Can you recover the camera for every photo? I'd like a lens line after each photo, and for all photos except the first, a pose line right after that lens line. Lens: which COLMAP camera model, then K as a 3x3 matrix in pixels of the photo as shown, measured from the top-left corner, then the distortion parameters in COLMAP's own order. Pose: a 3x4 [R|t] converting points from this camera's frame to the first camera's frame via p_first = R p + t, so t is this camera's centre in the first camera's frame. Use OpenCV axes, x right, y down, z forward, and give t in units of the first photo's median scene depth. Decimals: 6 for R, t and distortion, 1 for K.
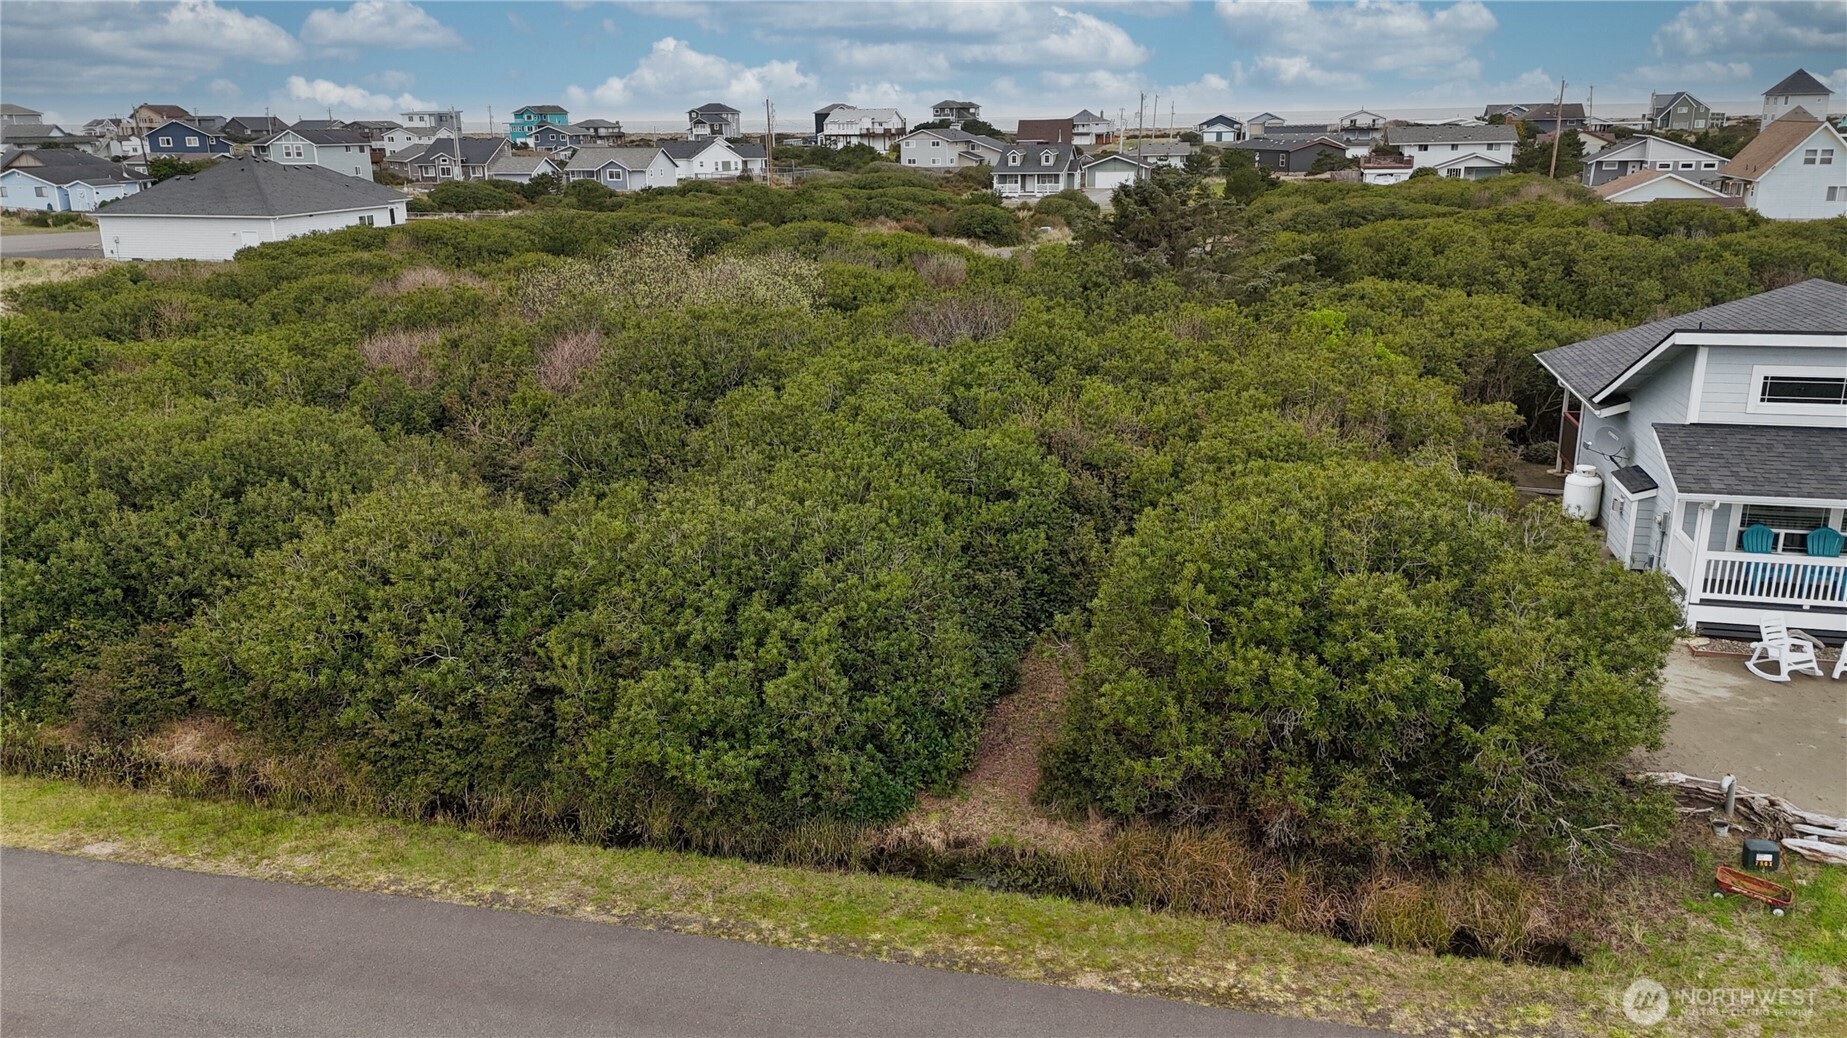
lens RADIAL K [[1366.5, 0, 926.8], [0, 1366.5, 557.6], [0, 0, 1]] dist [0.083670, -0.075785]
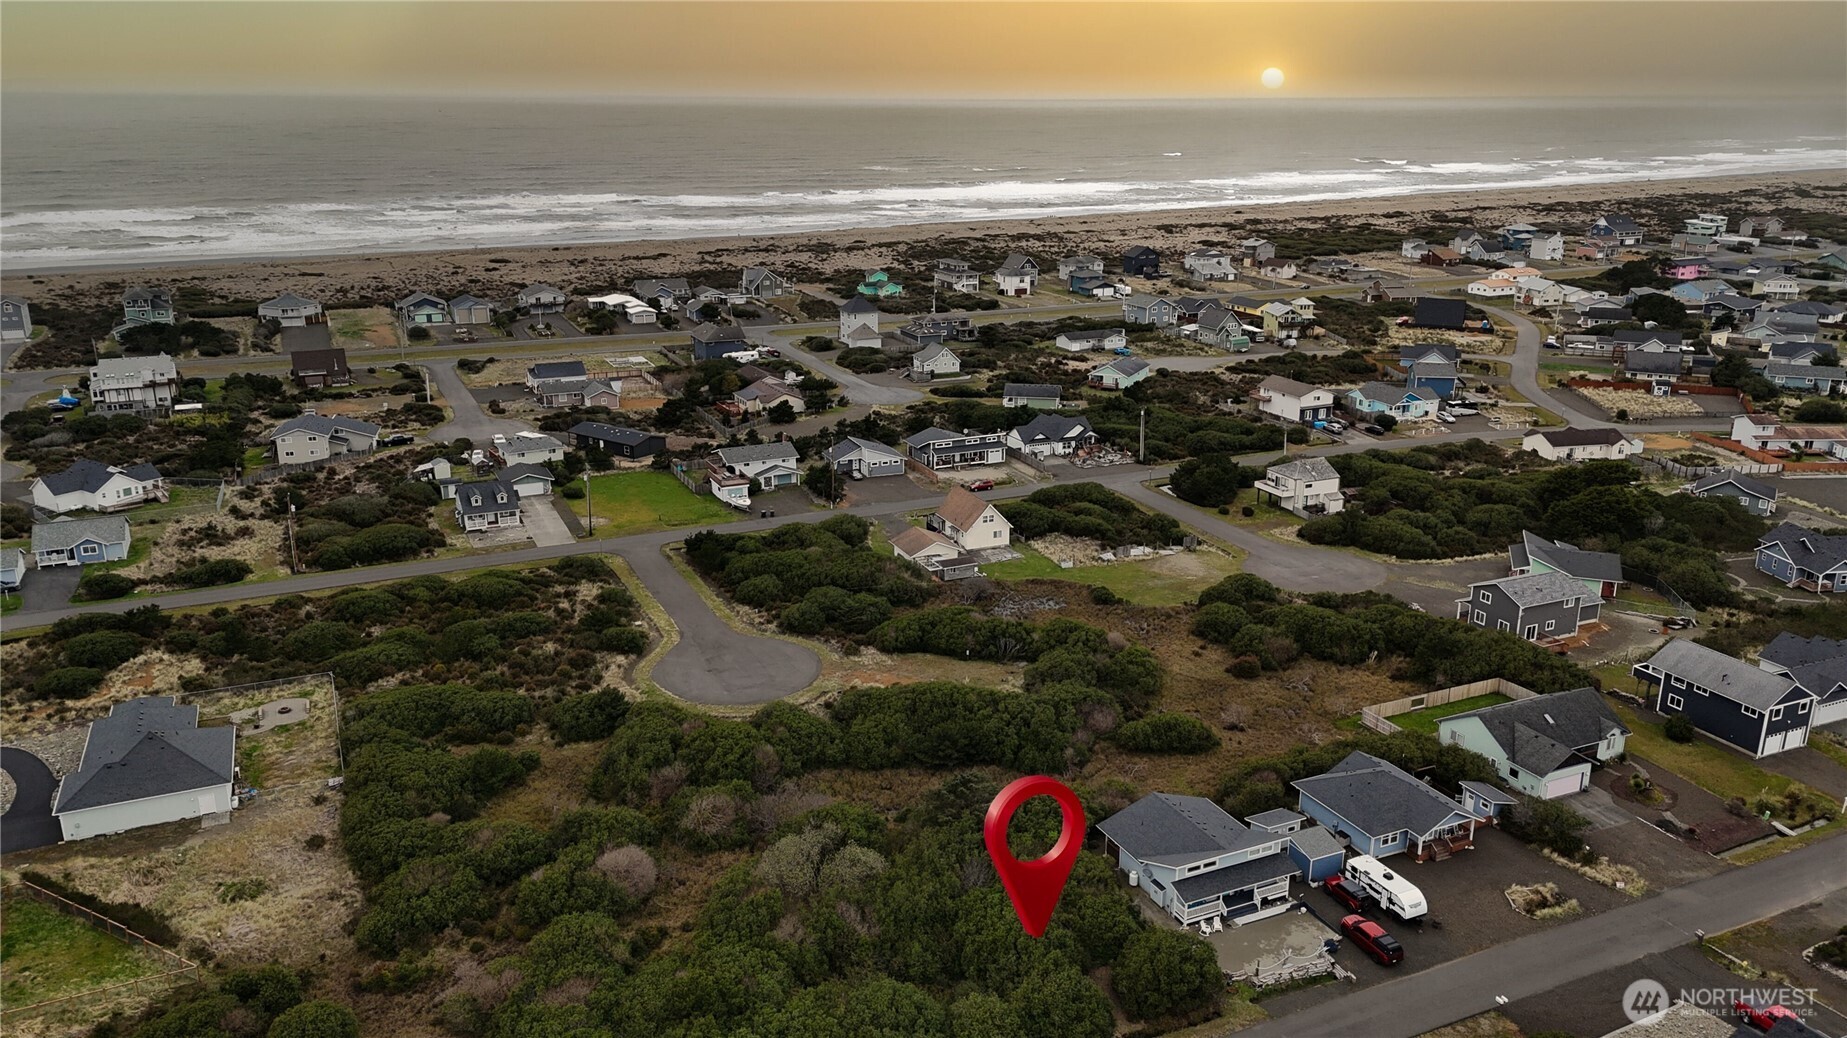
lens RADIAL K [[1365.7, 0, 923.4], [0, 1365.7, 524.9], [0, 0, 1]] dist [0.109678, -0.128025]
pose [[0.779359, -0.174983, 0.601648, -2.988995], [0.179907, 0.982274, 0.052637, -1.854597], [-0.600194, 0.067218, 0.797025, -2.509369]]
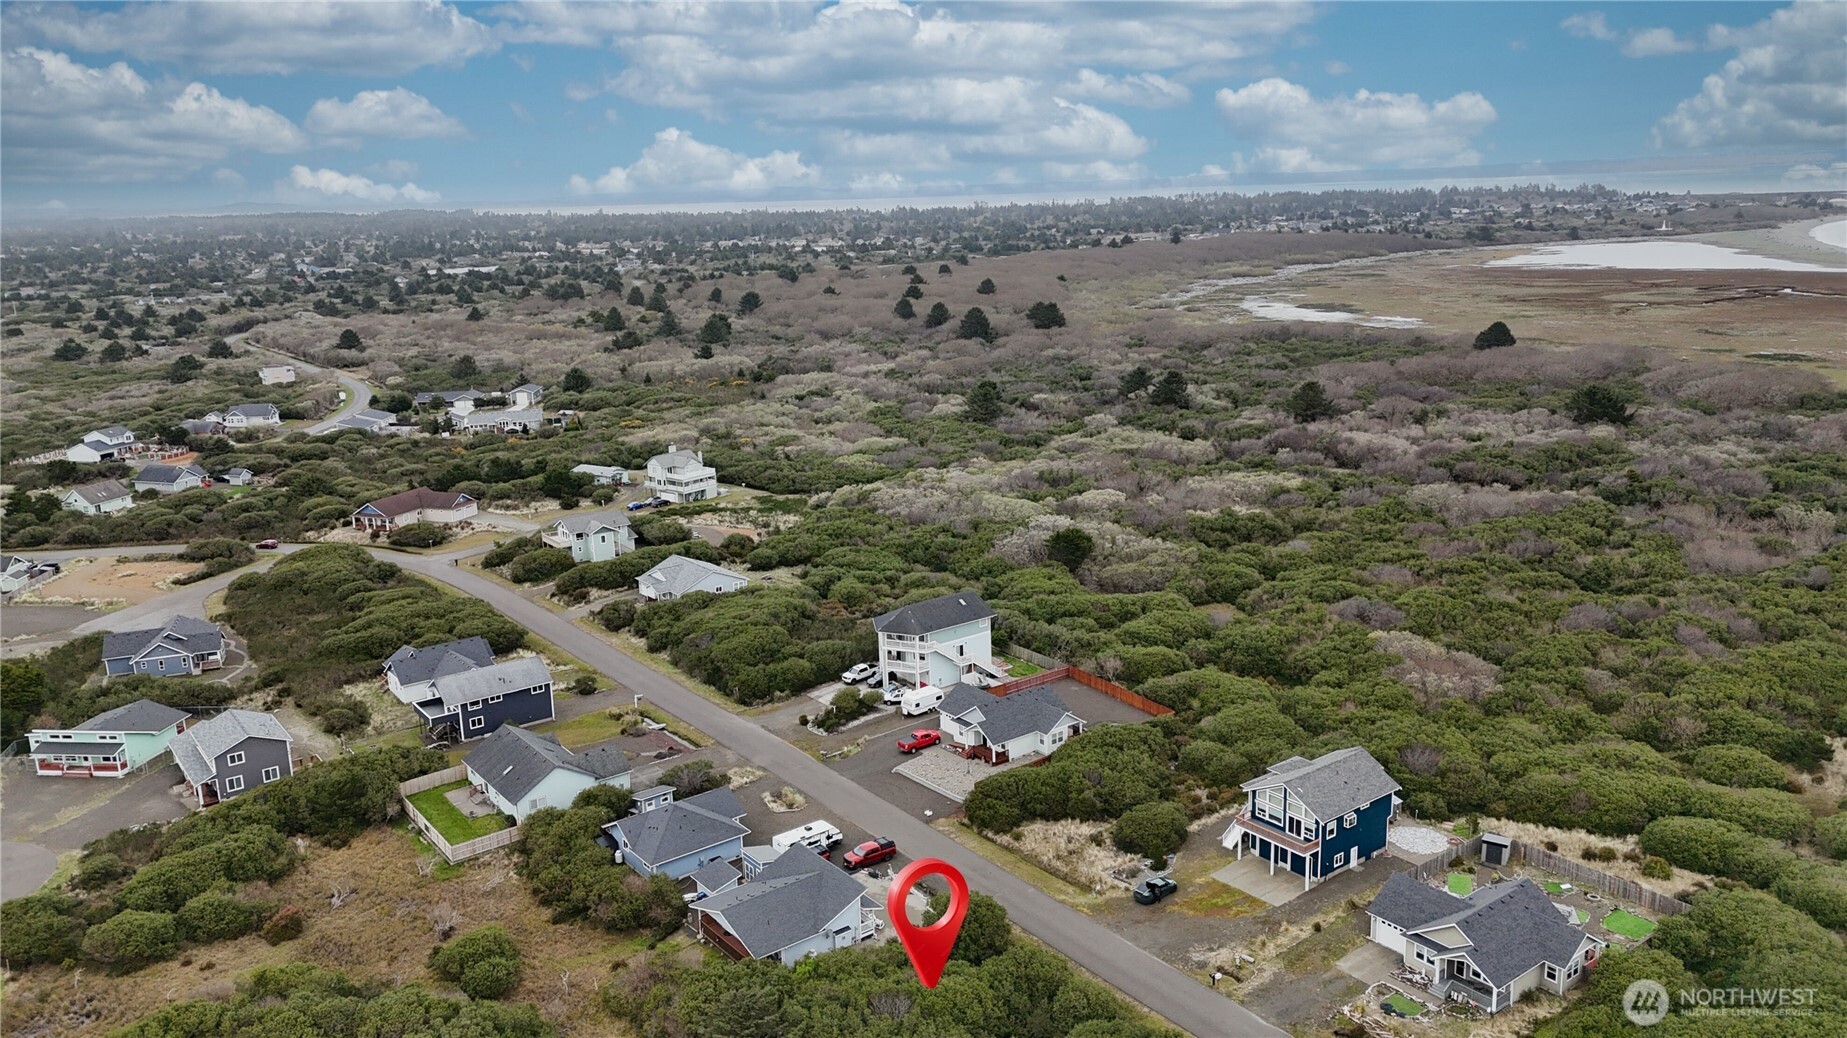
lens RADIAL K [[1370.2, 0, 925.1], [0, 1370.2, 524.4], [0, 0, 1]] dist [0.099644, -0.106059]
pose [[-0.777030, -0.114212, 0.619015, -2.876378], [0.229450, 0.864348, 0.447500, -3.892181], [-0.586154, 0.489754, -0.645418, 3.825162]]
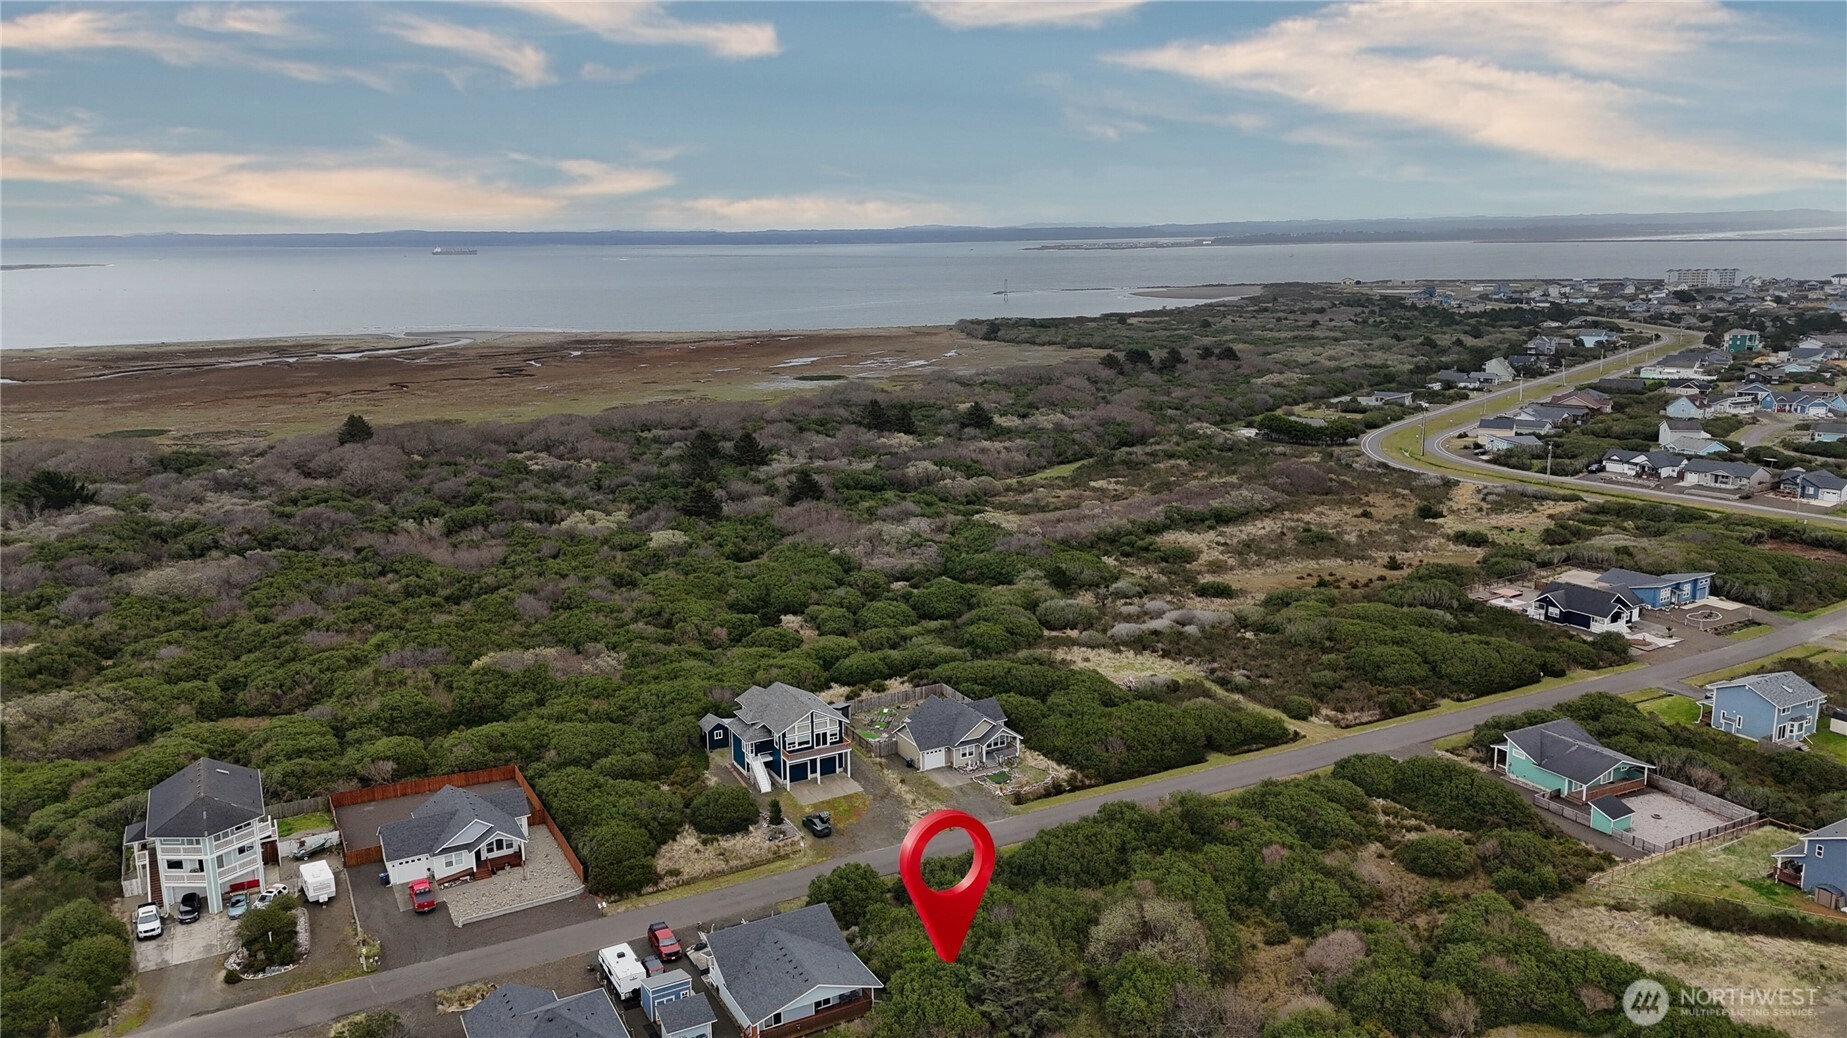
lens RADIAL K [[1345.8, 0, 923.0], [0, 1345.8, 523.7], [0, 0, 1]] dist [0.119475, -0.146816]
pose [[-0.749145, 0.164163, -0.641742, 3.694872], [-0.177618, 0.883544, 0.433361, -4.148586], [0.638149, 0.438635, -0.632744, 4.268422]]
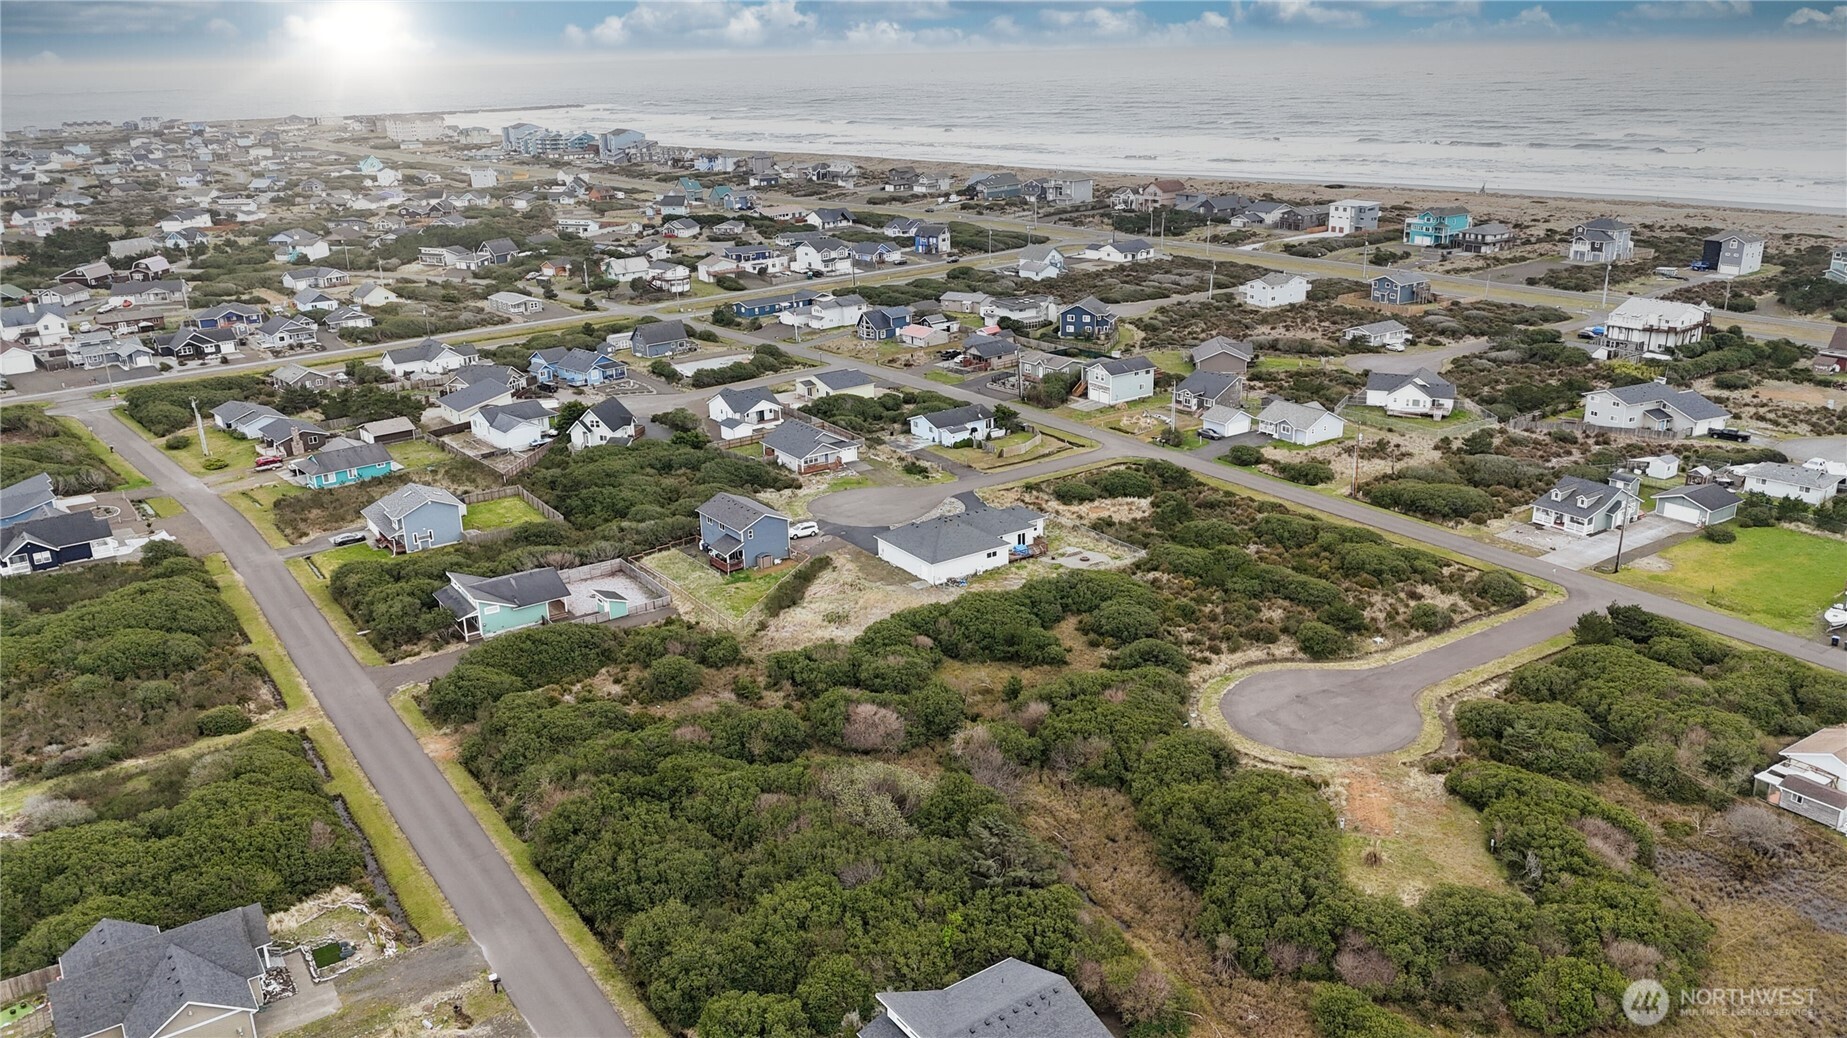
lens RADIAL K [[1366.5, 0, 926.8], [0, 1366.5, 557.6], [0, 0, 1]] dist [0.083670, -0.075785]
pose [[0.747672, 0.227929, -0.623727, 3.030731], [-0.190303, 0.973399, 0.127591, -2.051523], [0.636217, 0.023301, 0.771158, -2.118692]]
